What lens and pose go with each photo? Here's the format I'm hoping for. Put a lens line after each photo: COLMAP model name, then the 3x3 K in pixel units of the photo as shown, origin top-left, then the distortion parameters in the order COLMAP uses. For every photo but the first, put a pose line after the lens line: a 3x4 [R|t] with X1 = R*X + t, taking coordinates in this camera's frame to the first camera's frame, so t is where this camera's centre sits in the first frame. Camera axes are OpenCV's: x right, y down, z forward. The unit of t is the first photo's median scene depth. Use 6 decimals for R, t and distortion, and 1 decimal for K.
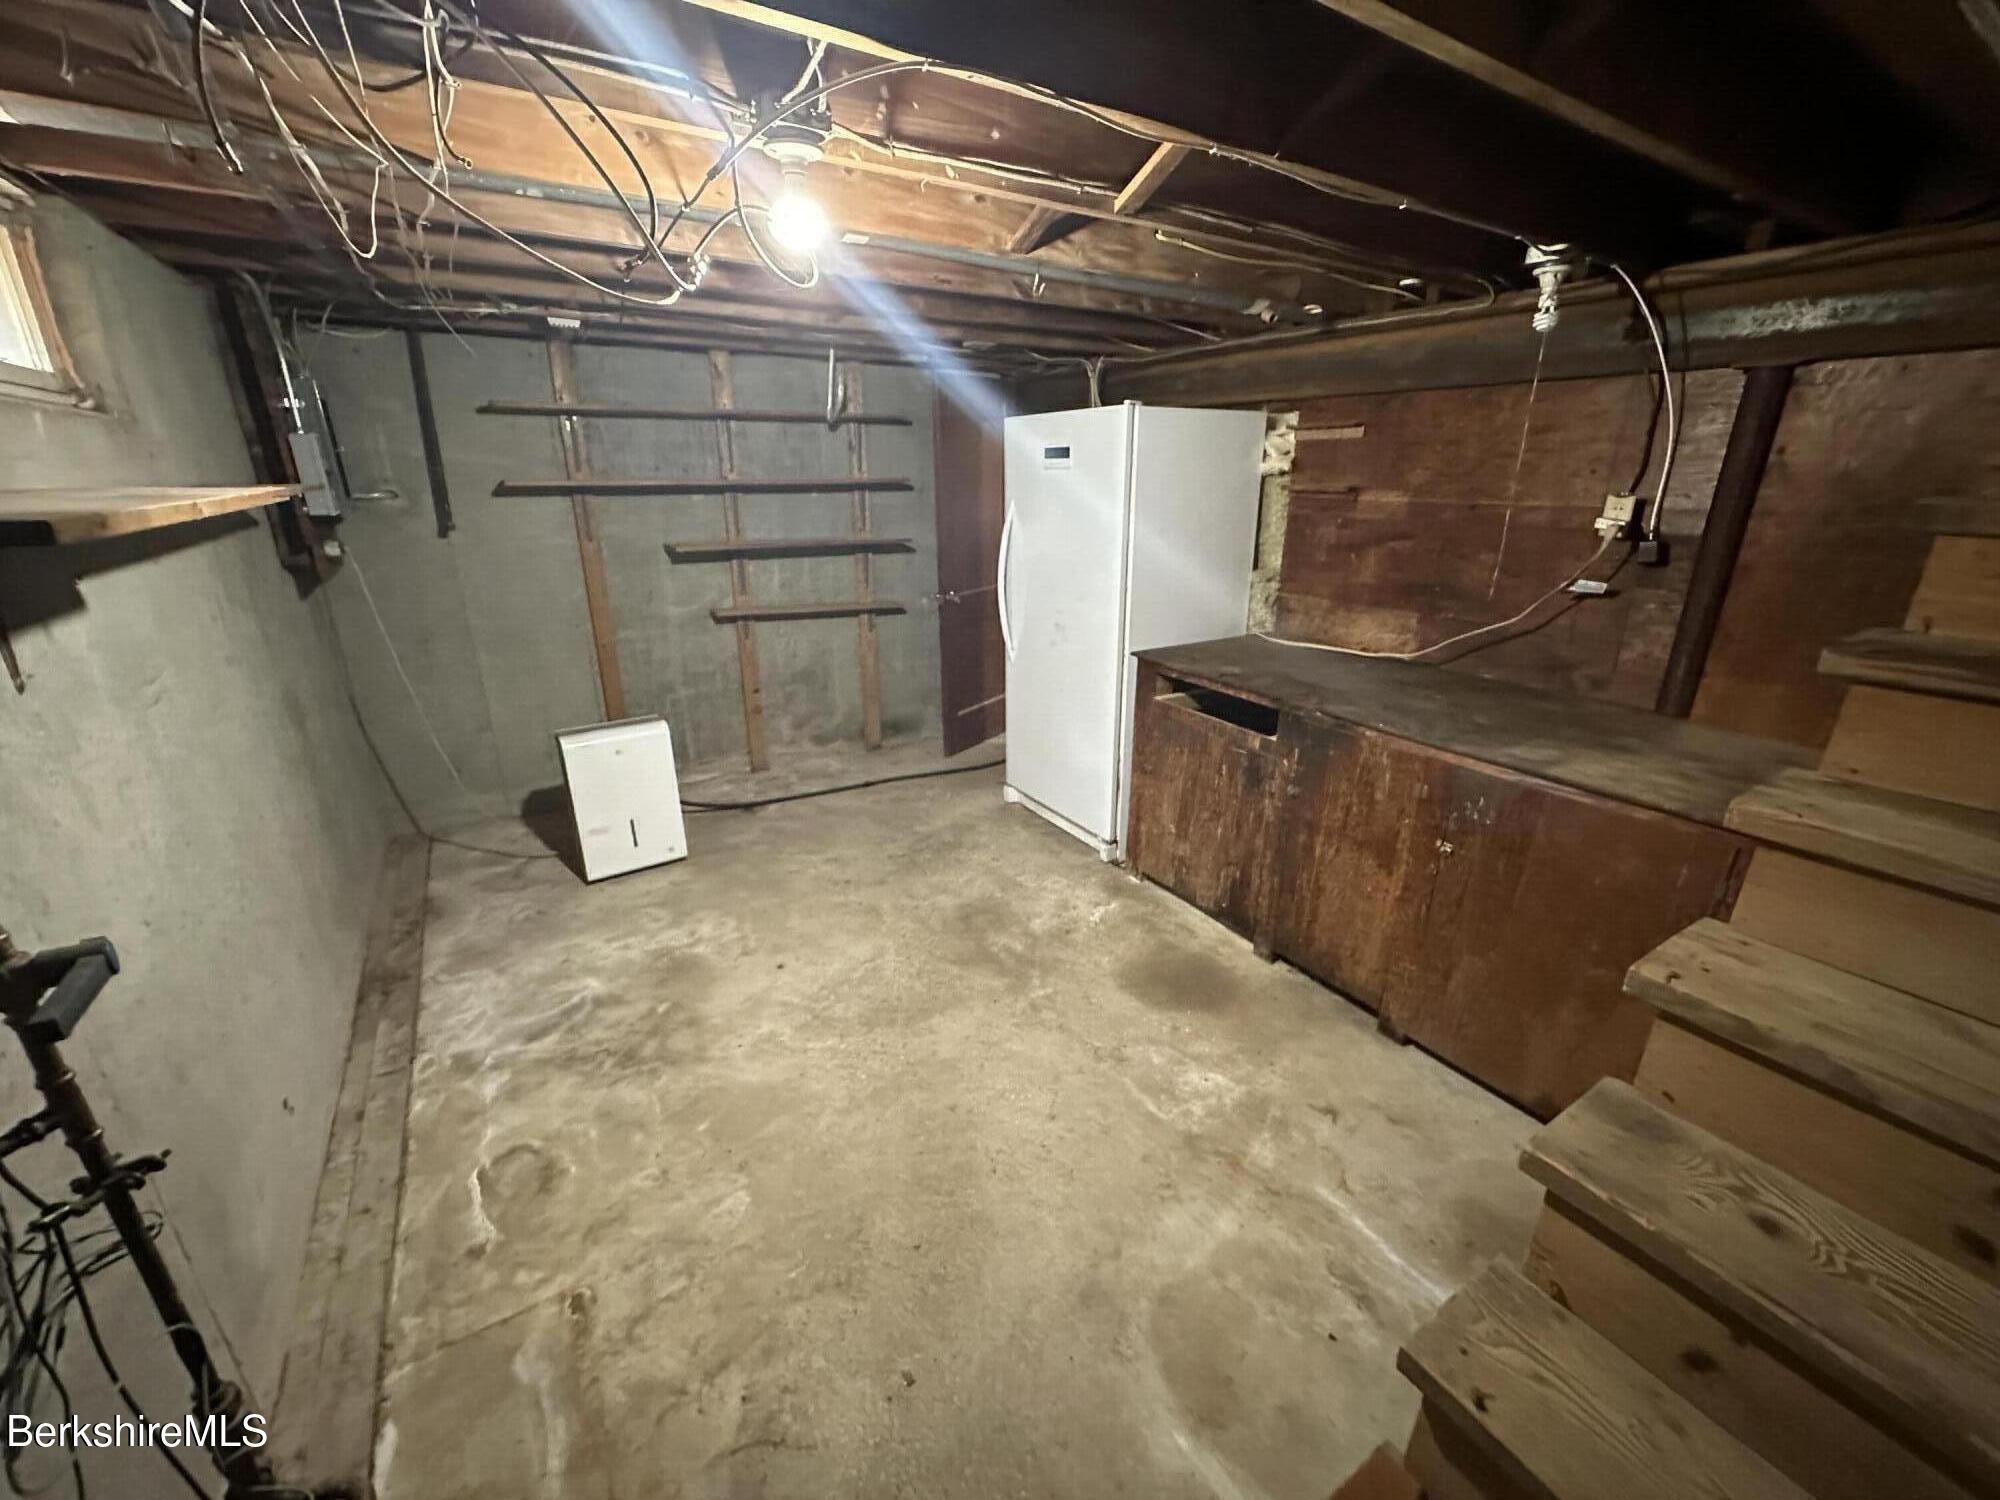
lens RADIAL K [[794.4, 0, 997.8], [0, 794.4, 745.8], [0, 0, 1]] dist [-0.001828, 0.000092]
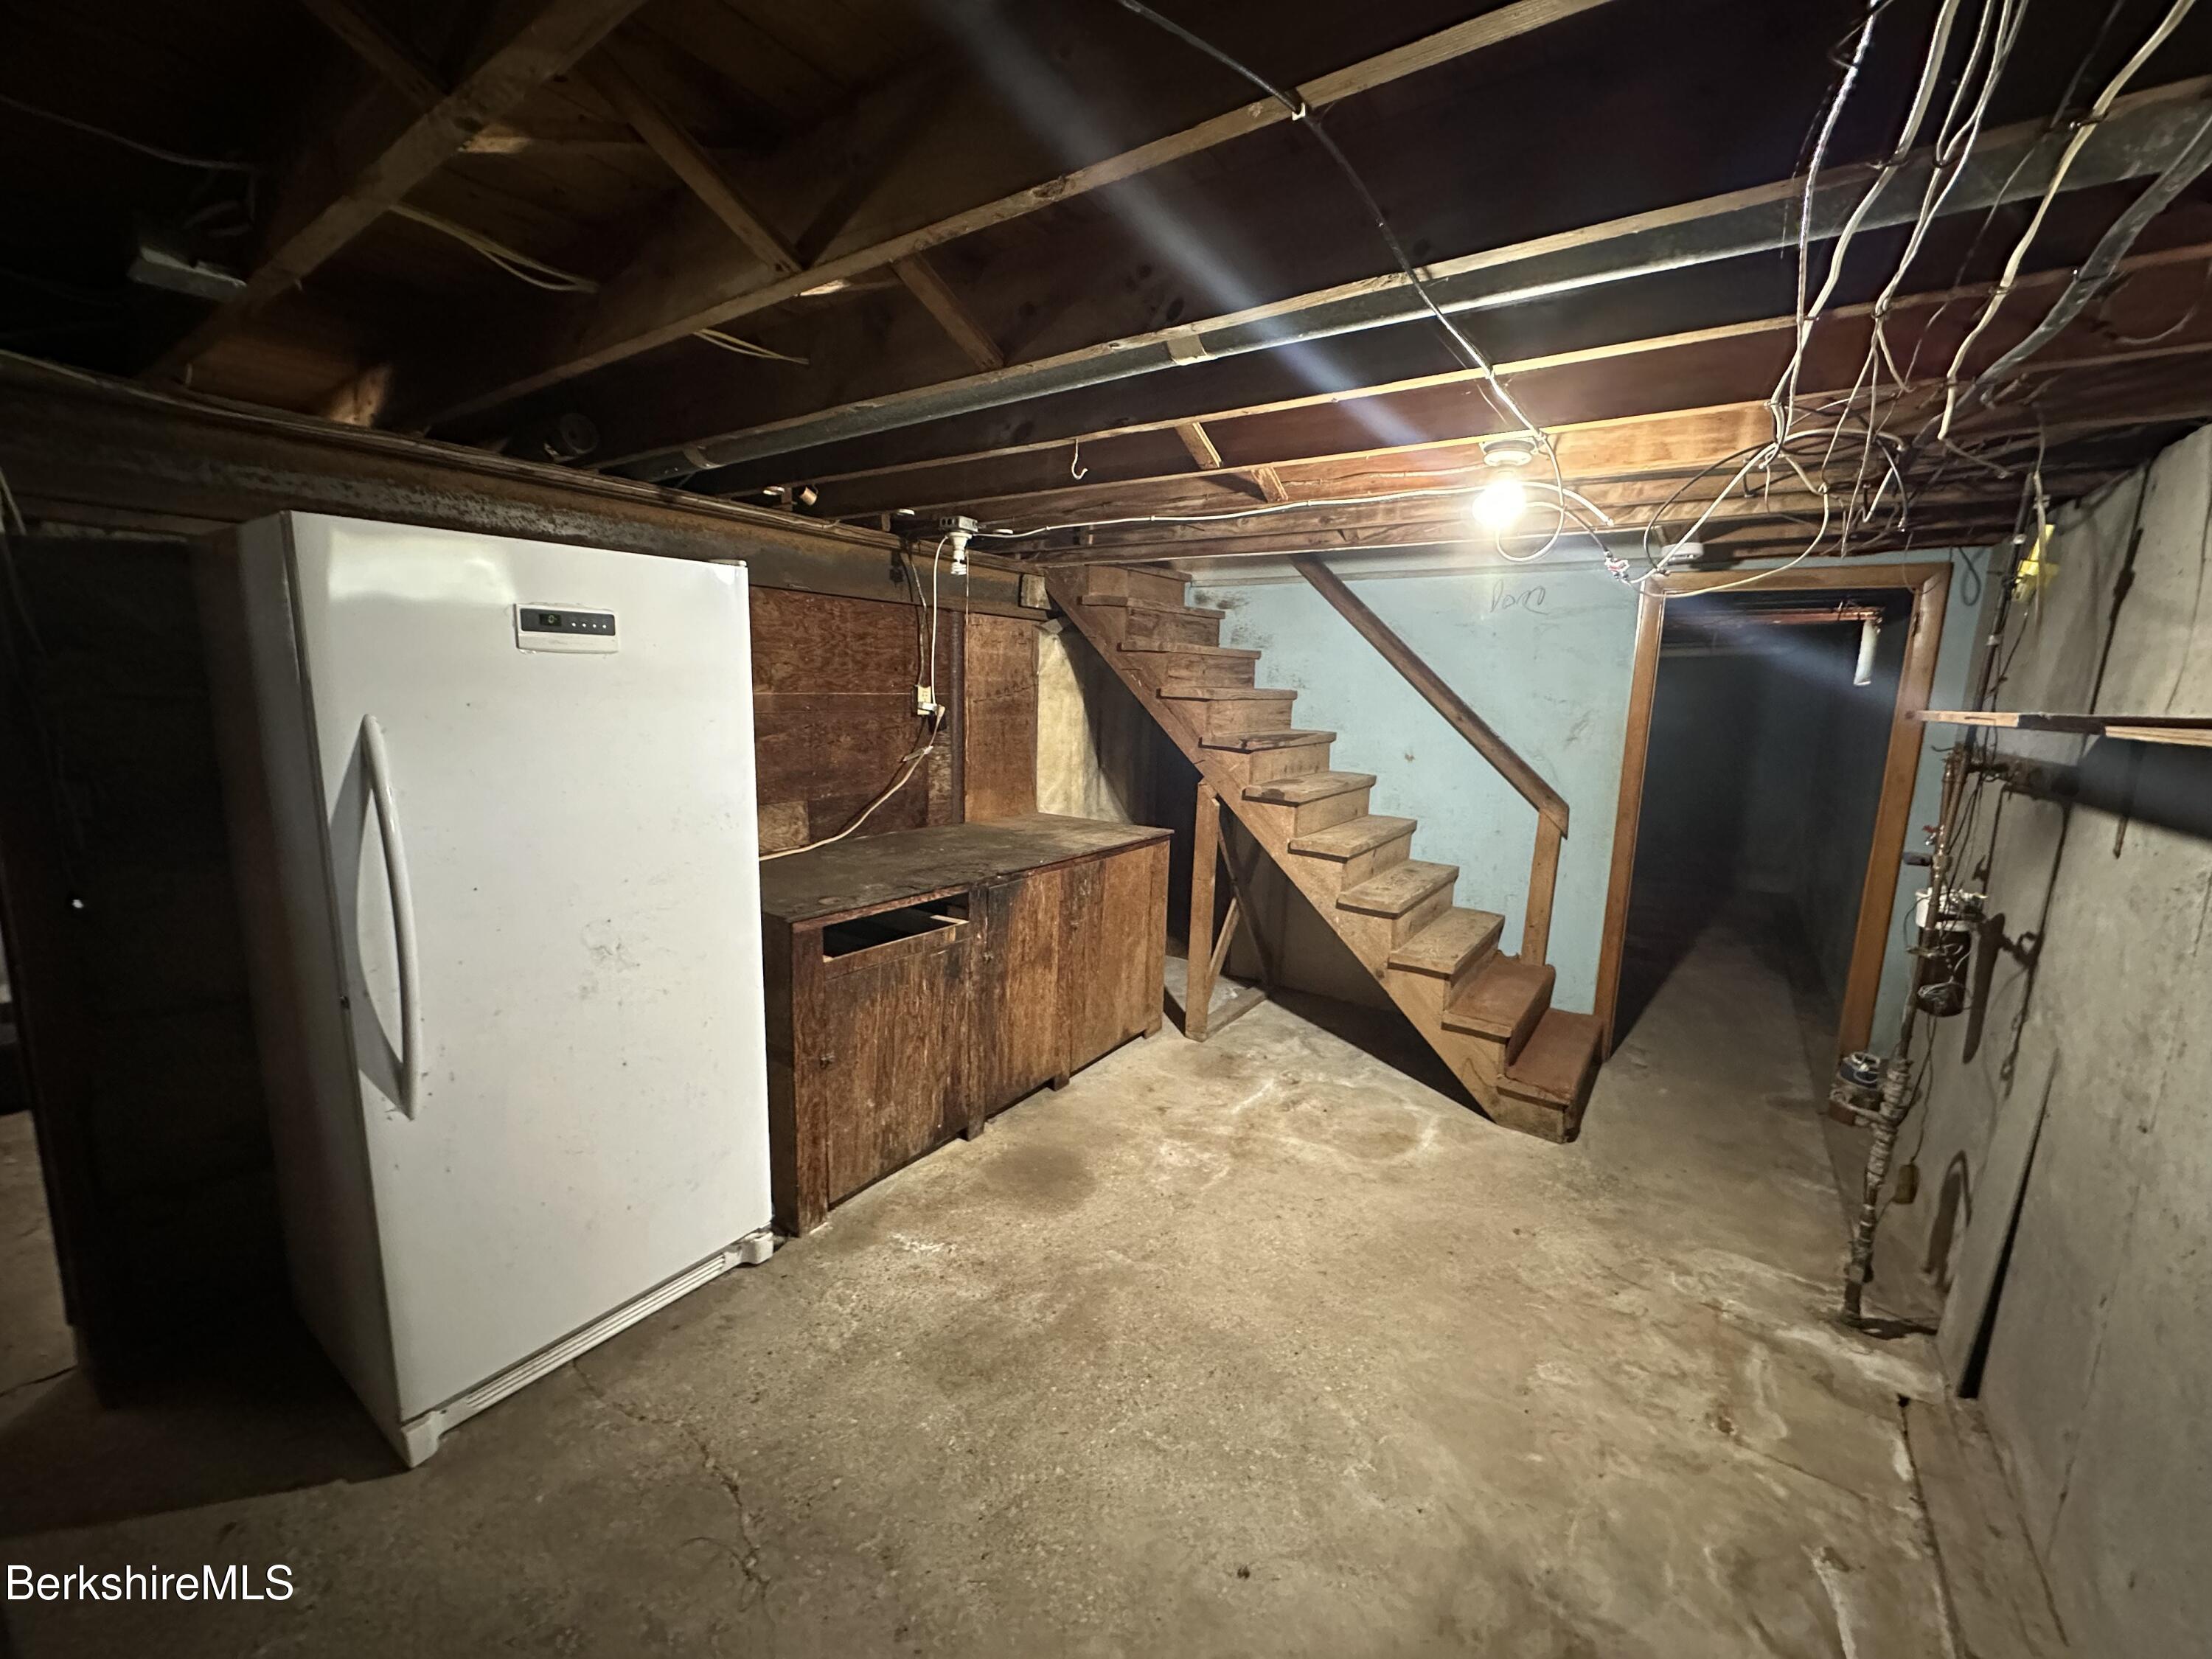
lens RADIAL K [[878.6, 0, 1099.6], [0, 878.6, 833.5], [0, 0, 1]] dist [-0.001828, 0.000092]
pose [[-0.385448, -0.169222, 0.907080, -0.723250], [0.276322, 0.916758, 0.288445, -0.389788], [-0.880384, 0.361827, -0.306603, 1.147759]]
